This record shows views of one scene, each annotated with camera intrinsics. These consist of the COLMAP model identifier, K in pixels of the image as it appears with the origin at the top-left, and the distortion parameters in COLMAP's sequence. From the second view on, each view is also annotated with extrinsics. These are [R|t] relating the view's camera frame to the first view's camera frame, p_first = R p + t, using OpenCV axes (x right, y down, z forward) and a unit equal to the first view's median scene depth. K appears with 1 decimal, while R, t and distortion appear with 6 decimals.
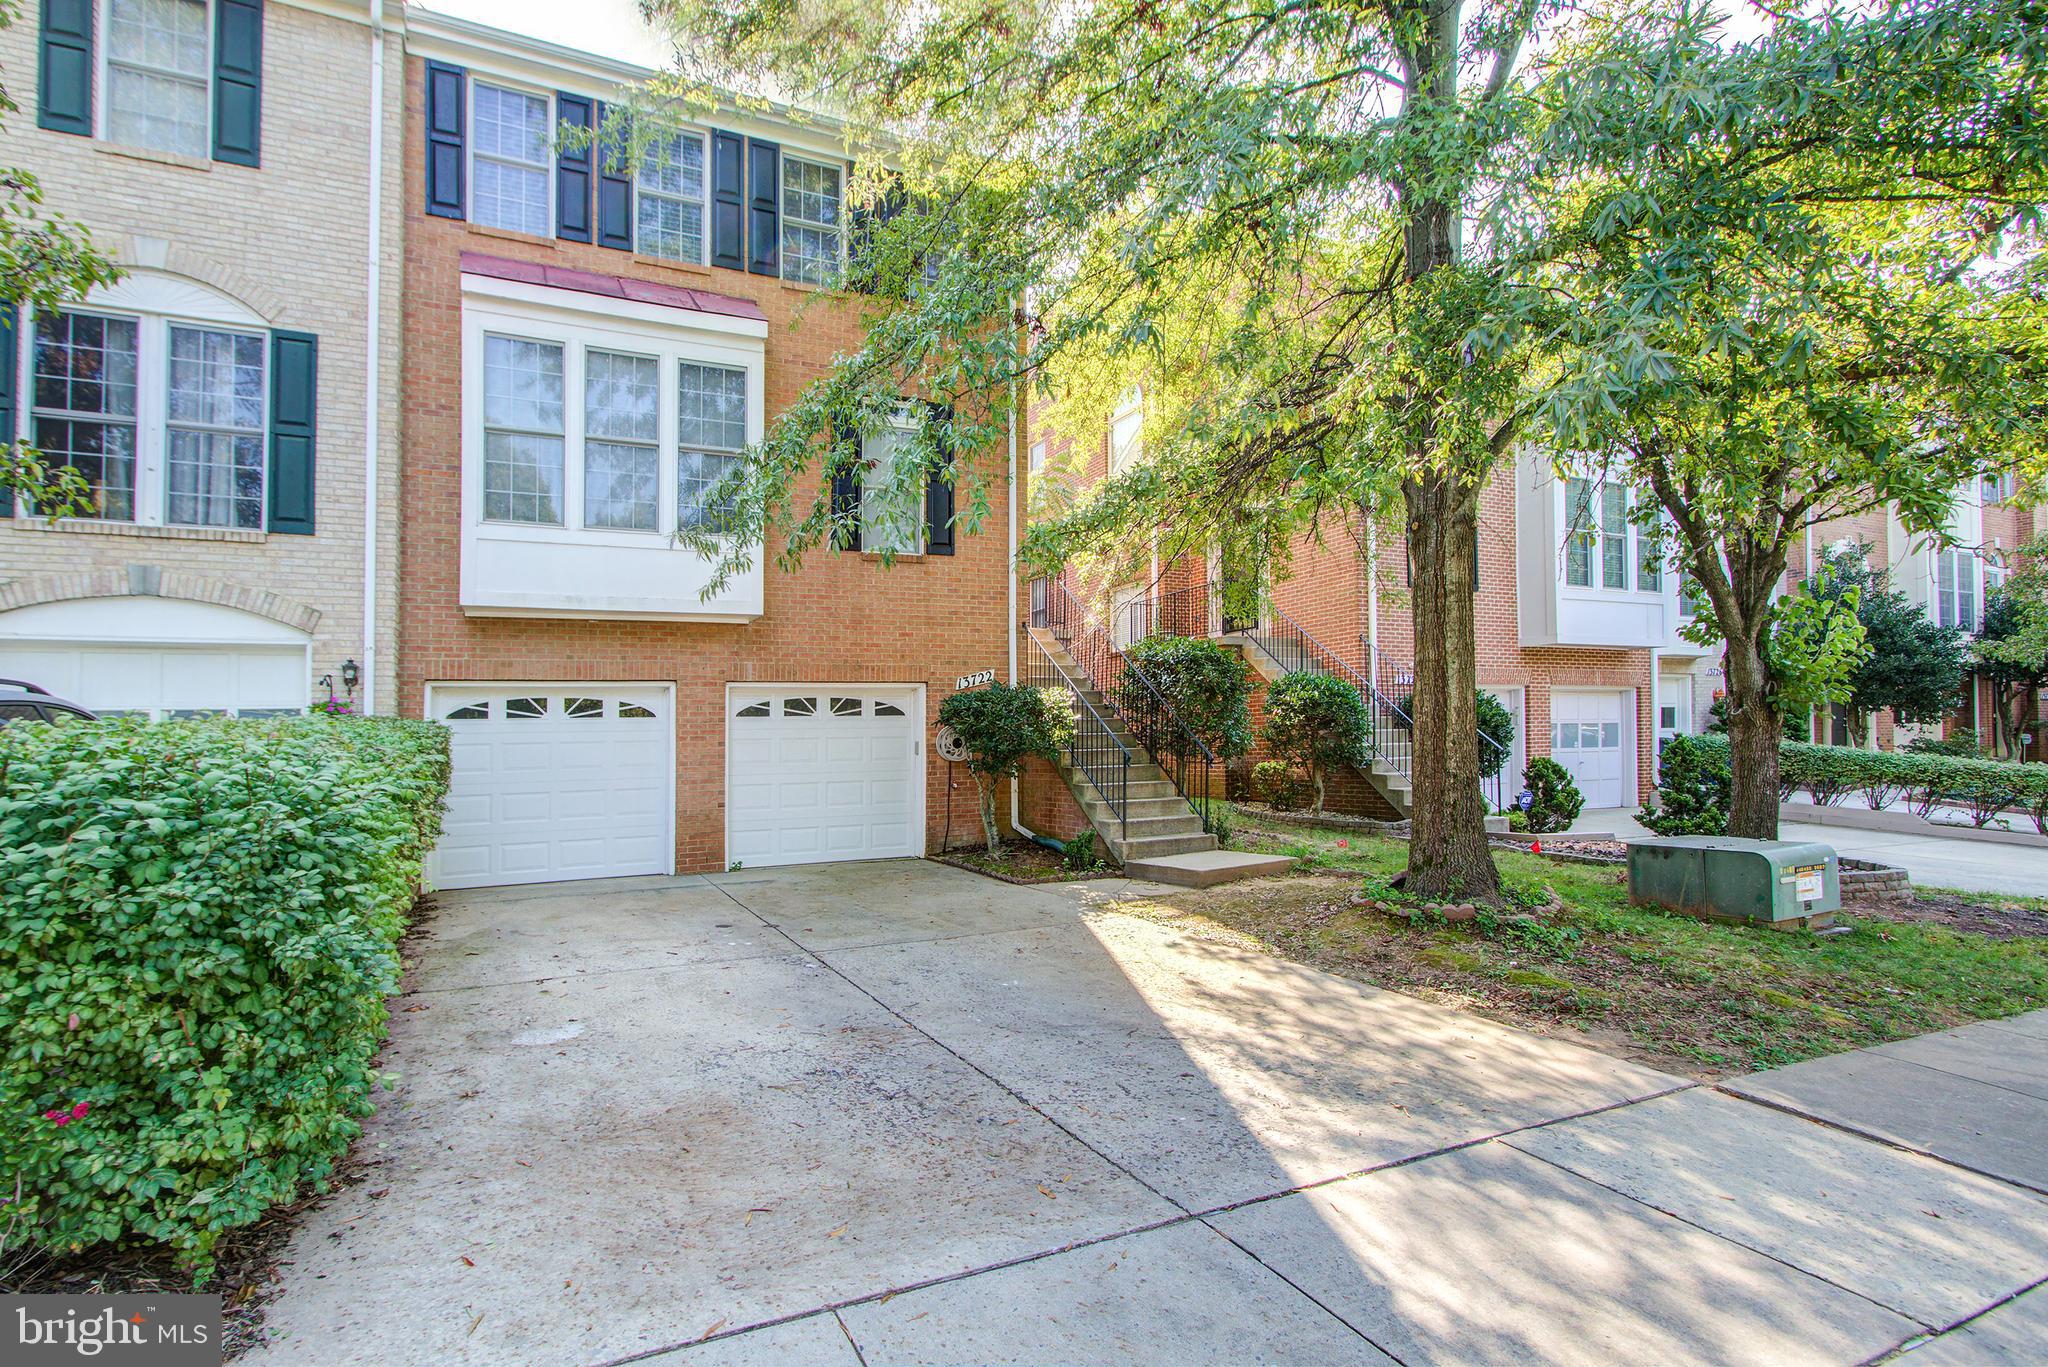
lens RADIAL K [[1038.3, 0, 1024.0], [0, 1038.3, 683.5], [0, 0, 1]] dist [0.003615, 0.000201]
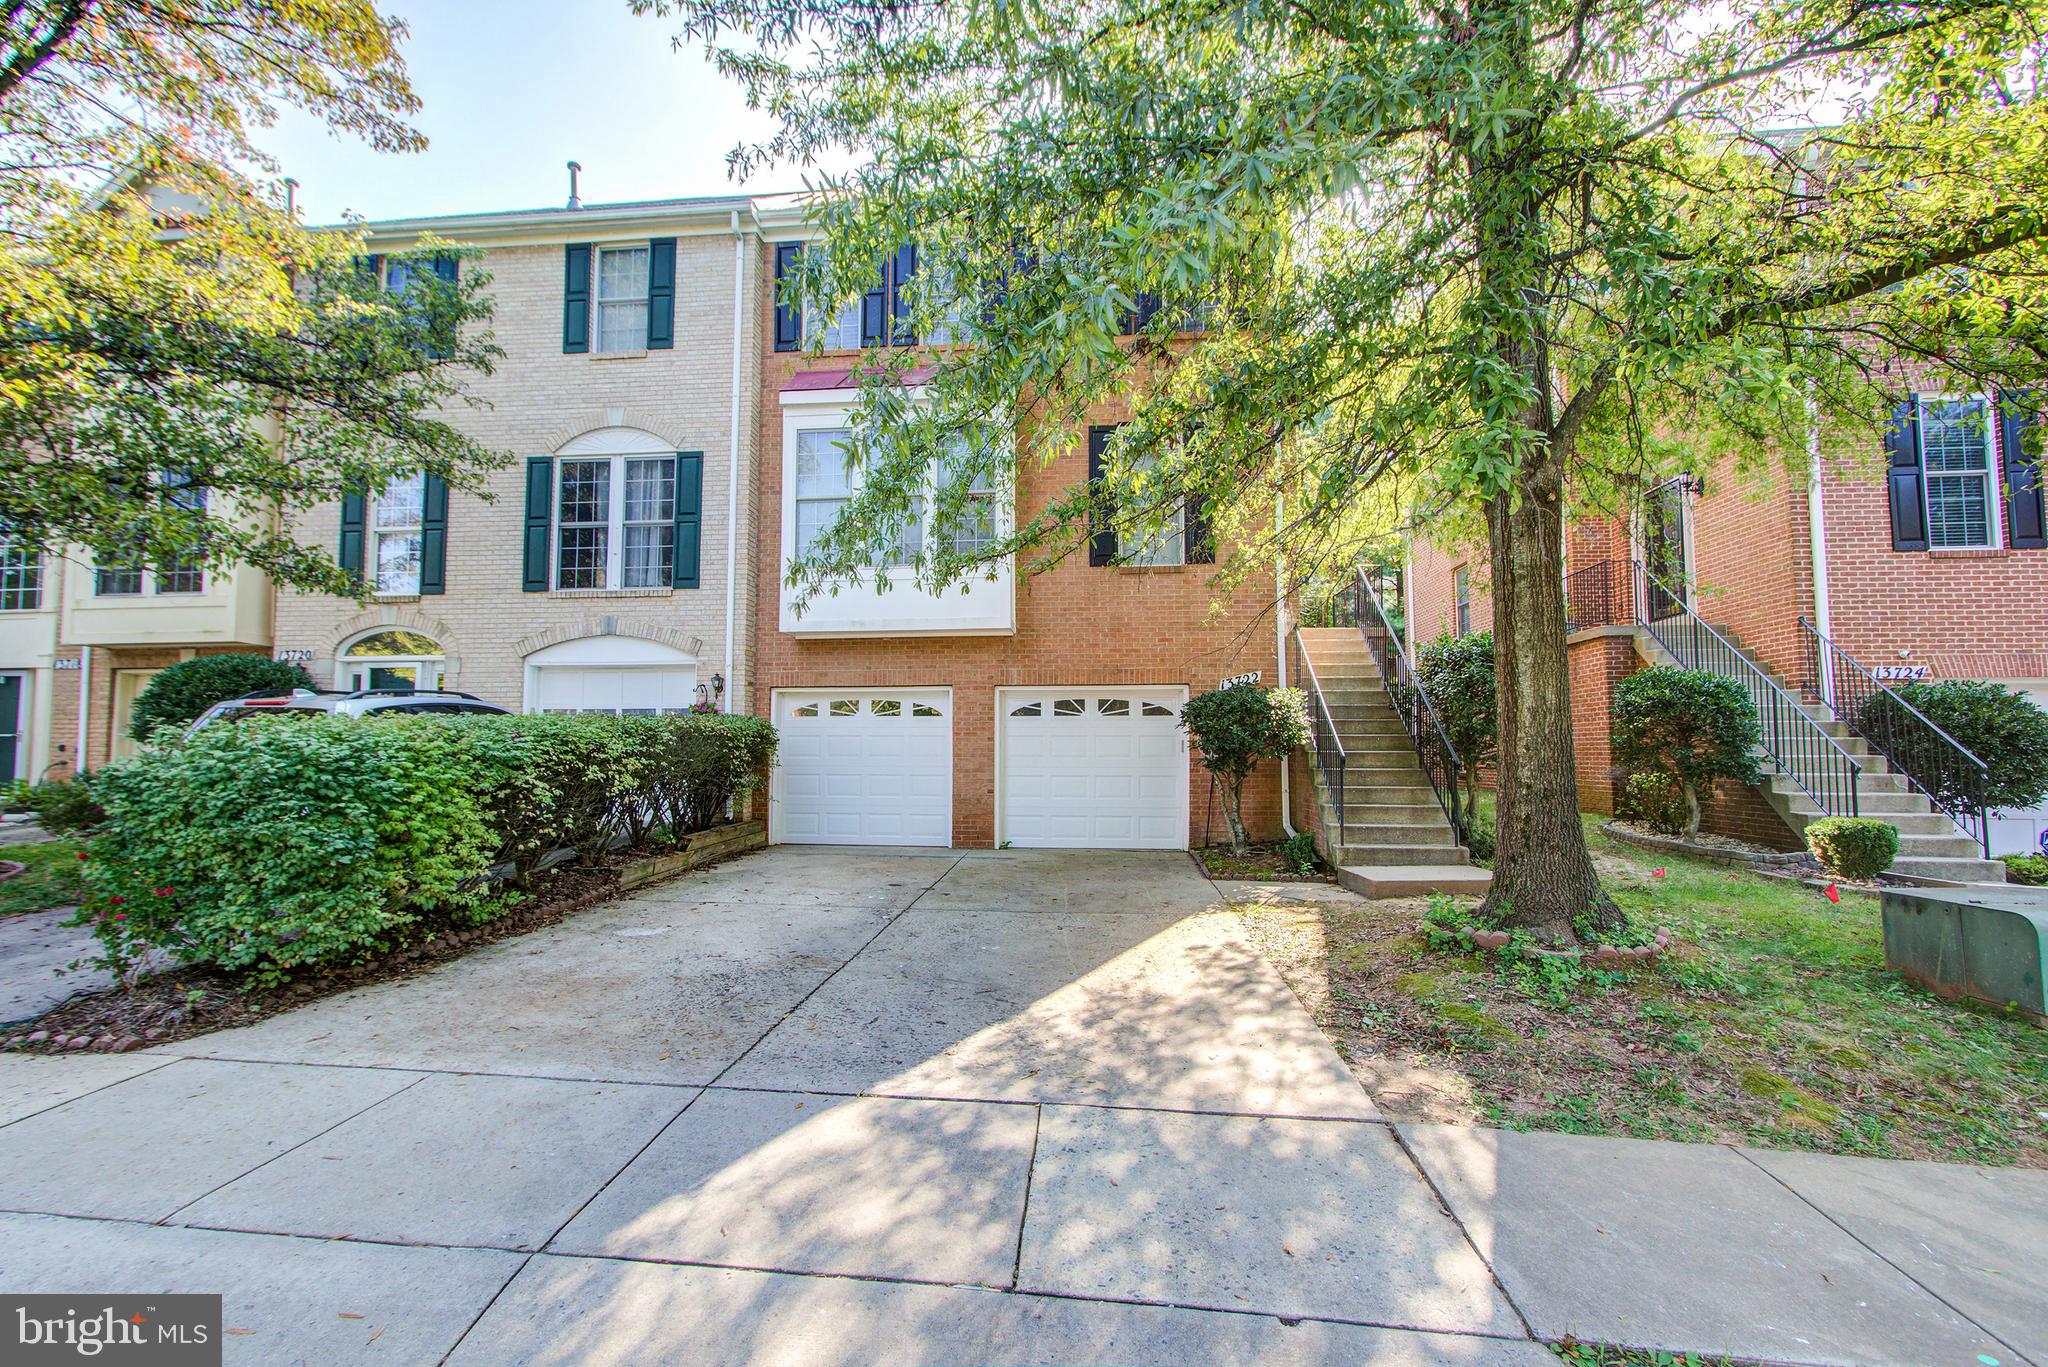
lens RADIAL K [[1039.5, 0, 1019.4], [0, 1039.5, 629.3], [0, 0, 1]] dist [0.004520, 0.000849]
pose [[0.841988, -0.040354, -0.537984, 0.414153], [0.011464, 0.998312, -0.056940, 0.001657], [0.539374, 0.041776, 0.841030, 0.021636]]
